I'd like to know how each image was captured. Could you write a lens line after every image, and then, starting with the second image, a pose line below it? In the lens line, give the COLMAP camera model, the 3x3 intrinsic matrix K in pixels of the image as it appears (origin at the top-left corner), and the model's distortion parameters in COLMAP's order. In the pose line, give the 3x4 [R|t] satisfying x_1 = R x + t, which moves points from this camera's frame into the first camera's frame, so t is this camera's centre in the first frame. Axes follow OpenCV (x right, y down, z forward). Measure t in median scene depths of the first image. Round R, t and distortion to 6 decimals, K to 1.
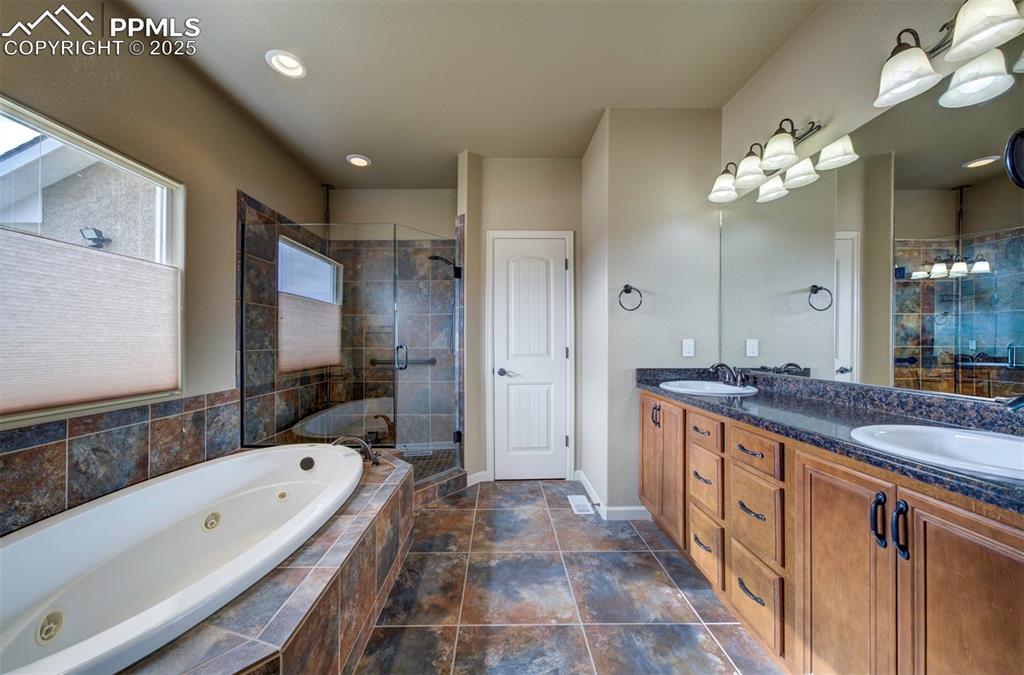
lens RADIAL K [[356.7, 0, 506.2], [0, 356.7, 339.8], [0, 0, 1]] dist [0.010817, -0.001445]
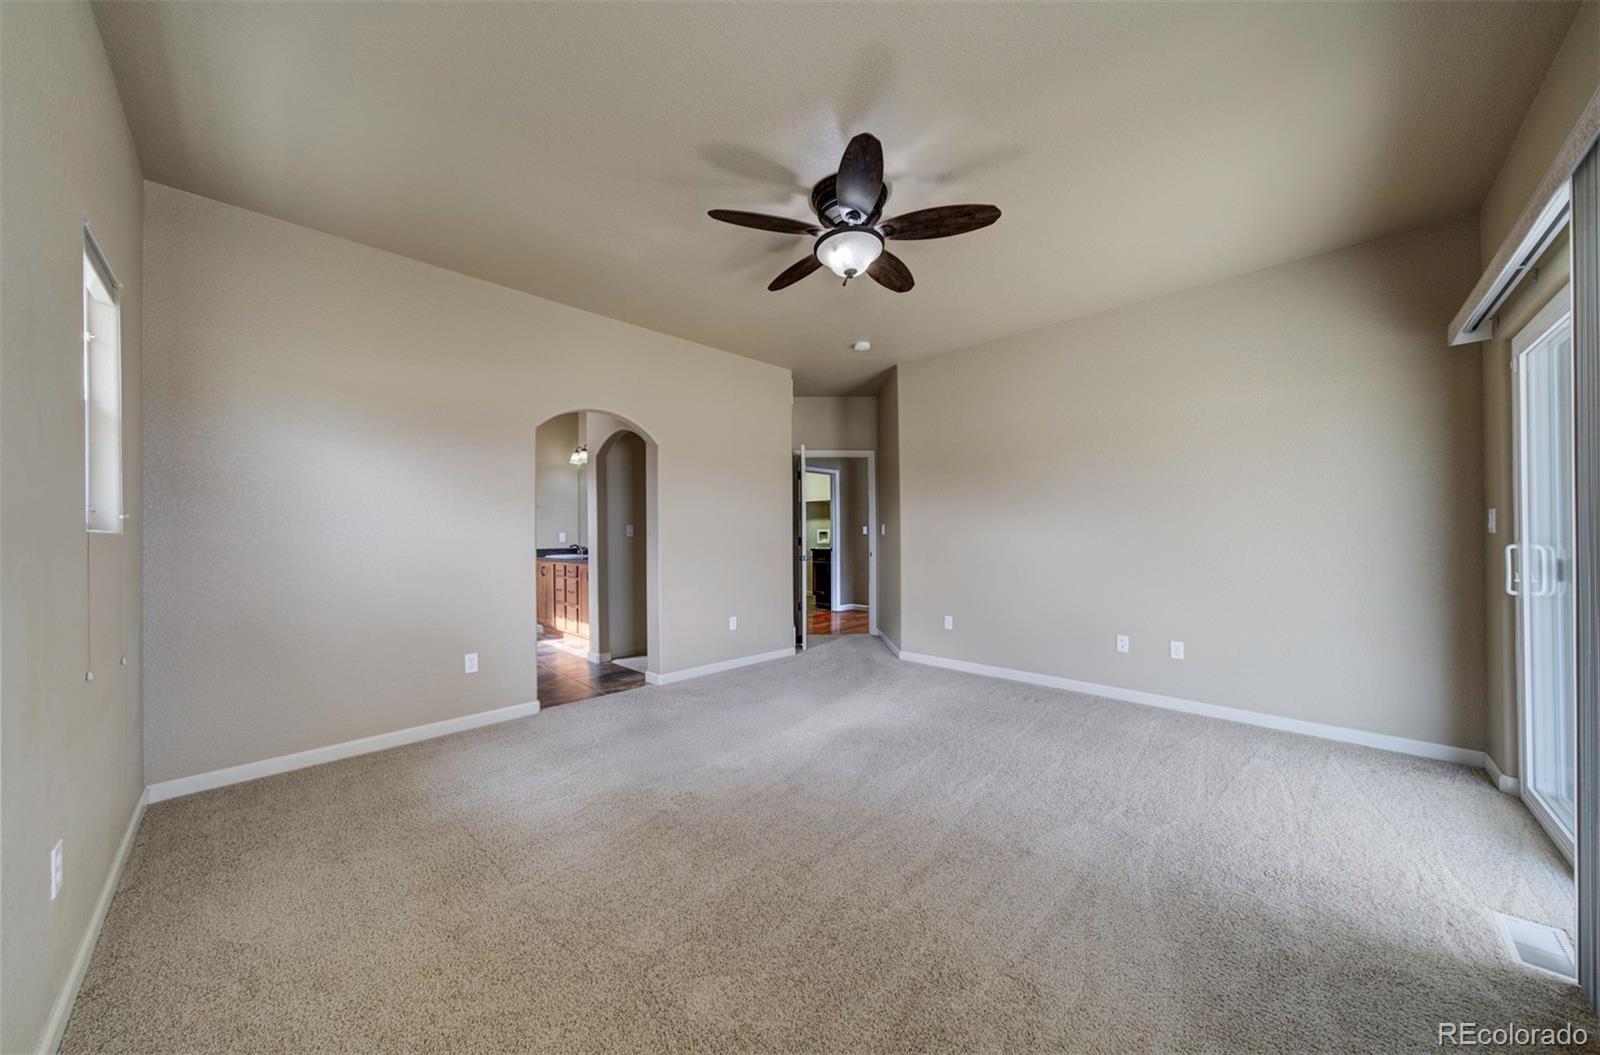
lens RADIAL K [[537.4, 0, 800.0], [0, 537.4, 527.5], [0, 0, 1]] dist [-0.028711, 0.000029]
pose [[0.709049, -0.002726, 0.705154, -0.766666], [0.006927, 0.999971, -0.003100, -0.018005], [-0.705125, 0.007083, 0.709048, -2.449835]]
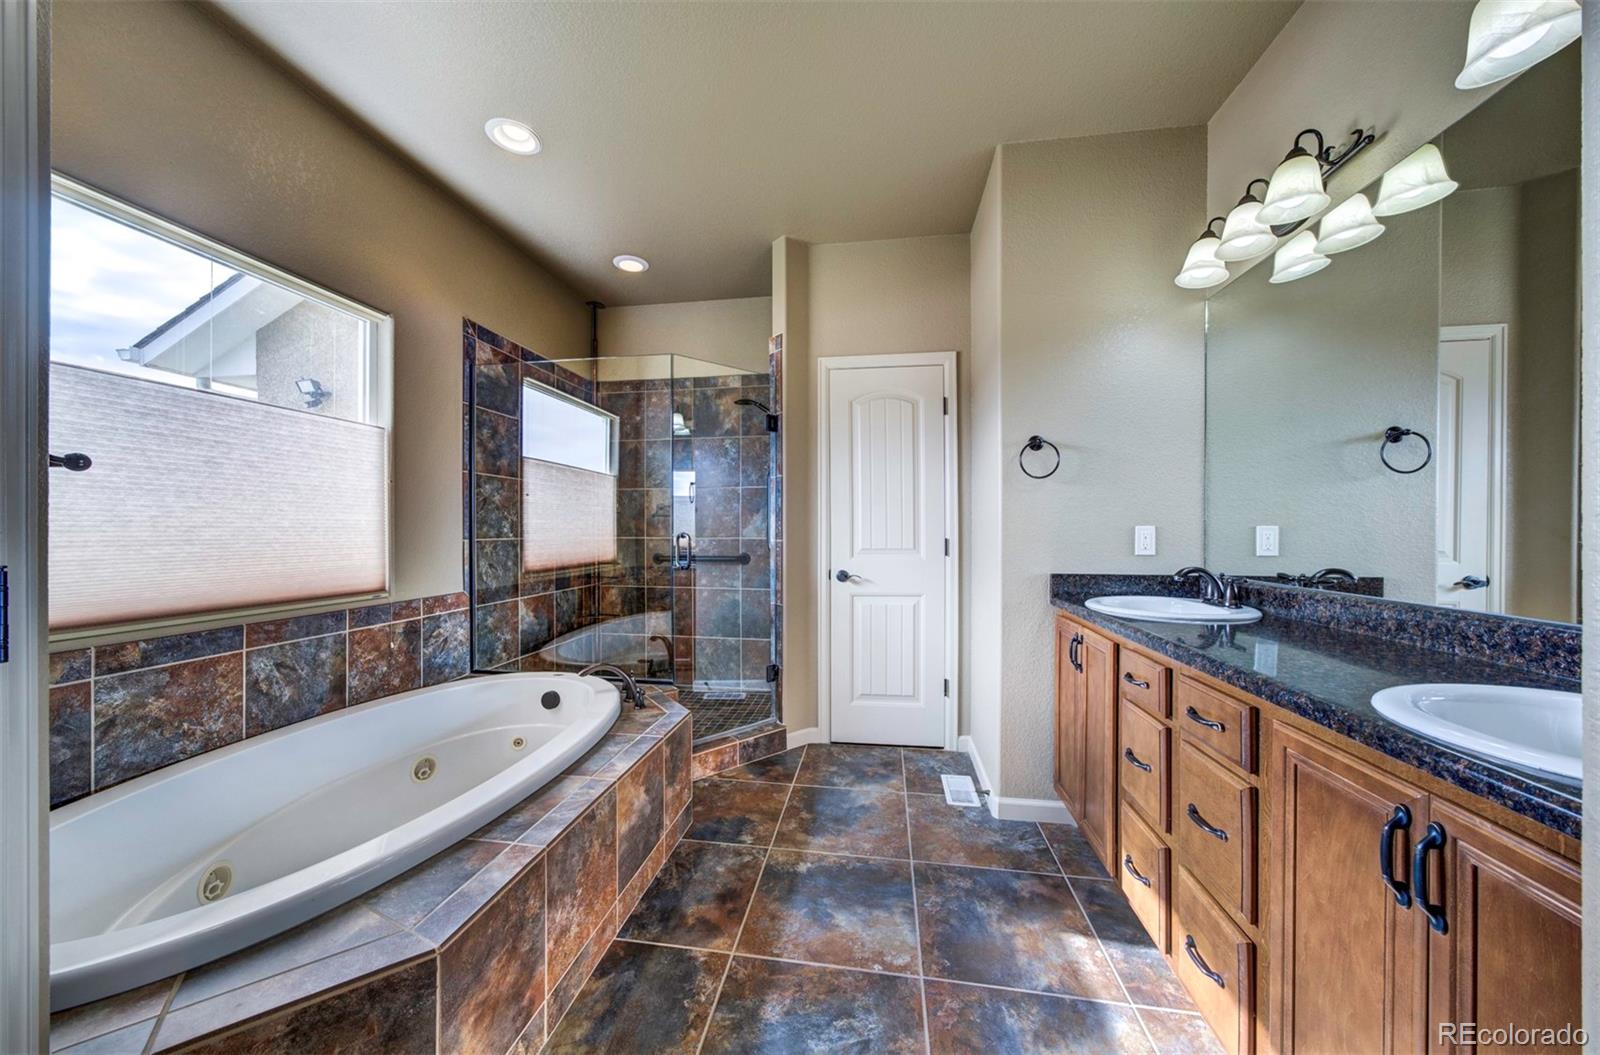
lens RADIAL K [[551.1, 0, 799.7], [0, 551.1, 531.6], [0, 0, 1]] dist [0.005593, 0.000157]
pose [[0.985786, 0.004155, -0.167952, 0.132086], [-0.002742, 0.999959, 0.008645, 0.002999], [0.167981, -0.008061, 0.985757, 0.013028]]
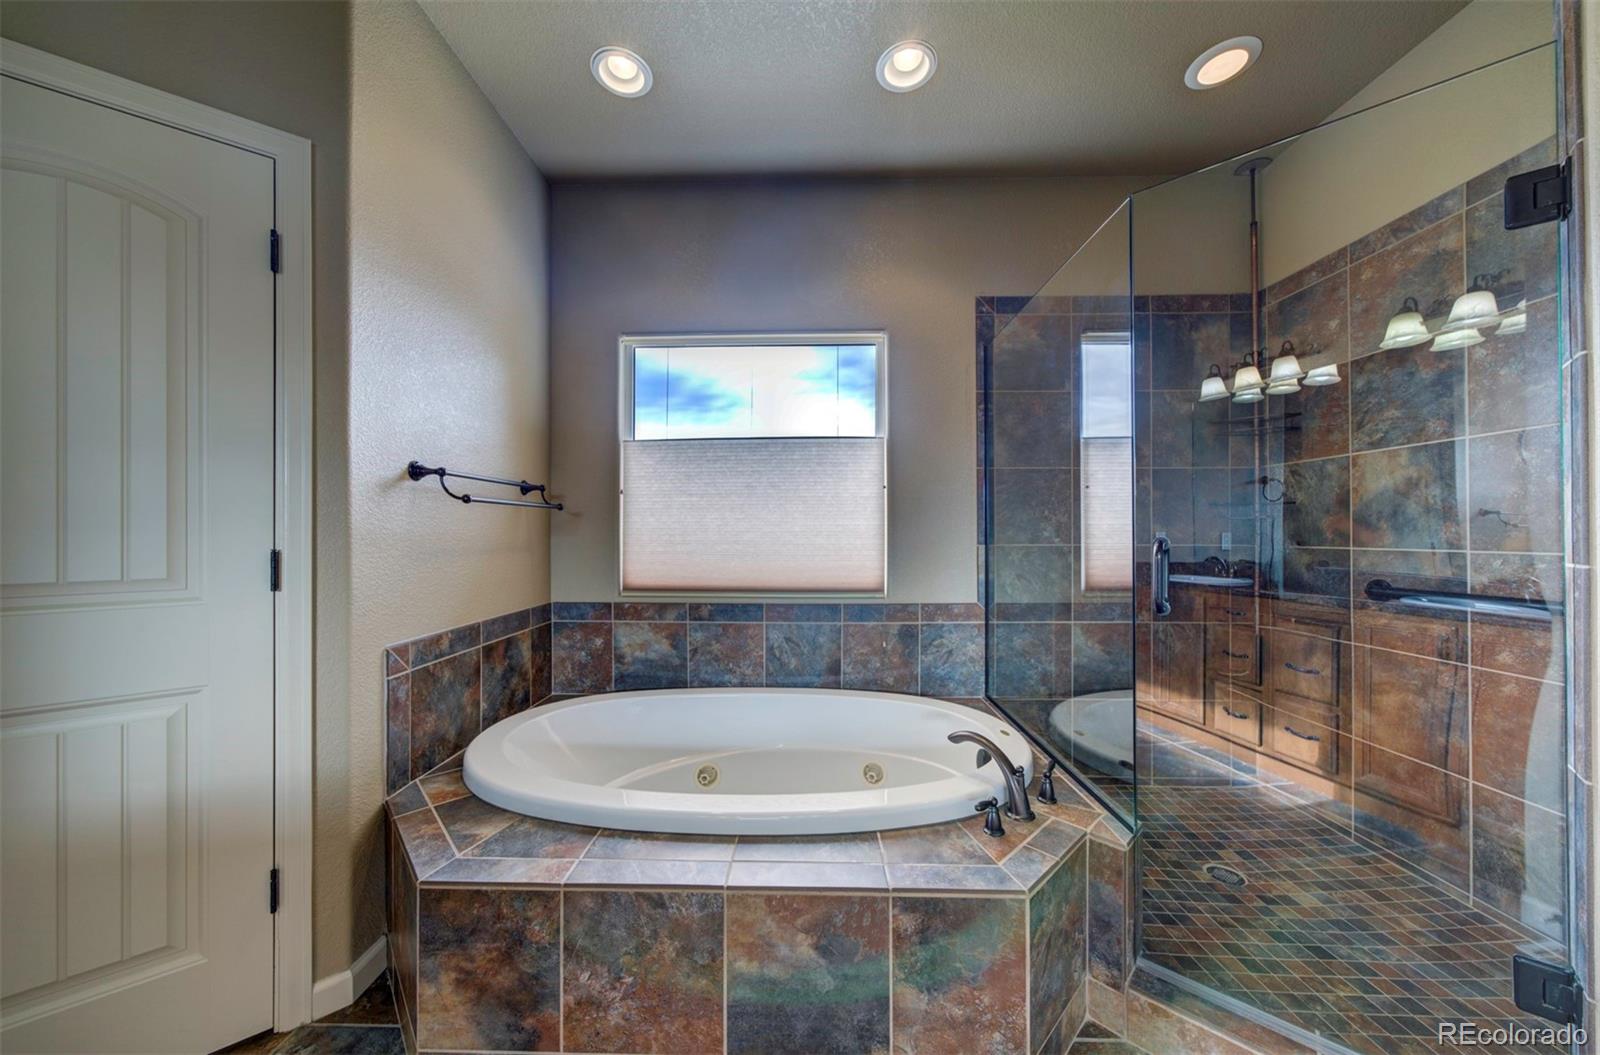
lens RADIAL K [[537.4, 0, 800.0], [0, 537.4, 527.5], [0, 0, 1]] dist [-0.028711, 0.000029]
pose [[-0.045707, -0.005467, -0.998940, 0.280743], [0.007520, 0.999955, -0.005816, 0.002987], [0.998927, -0.007777, -0.045664, 0.886838]]
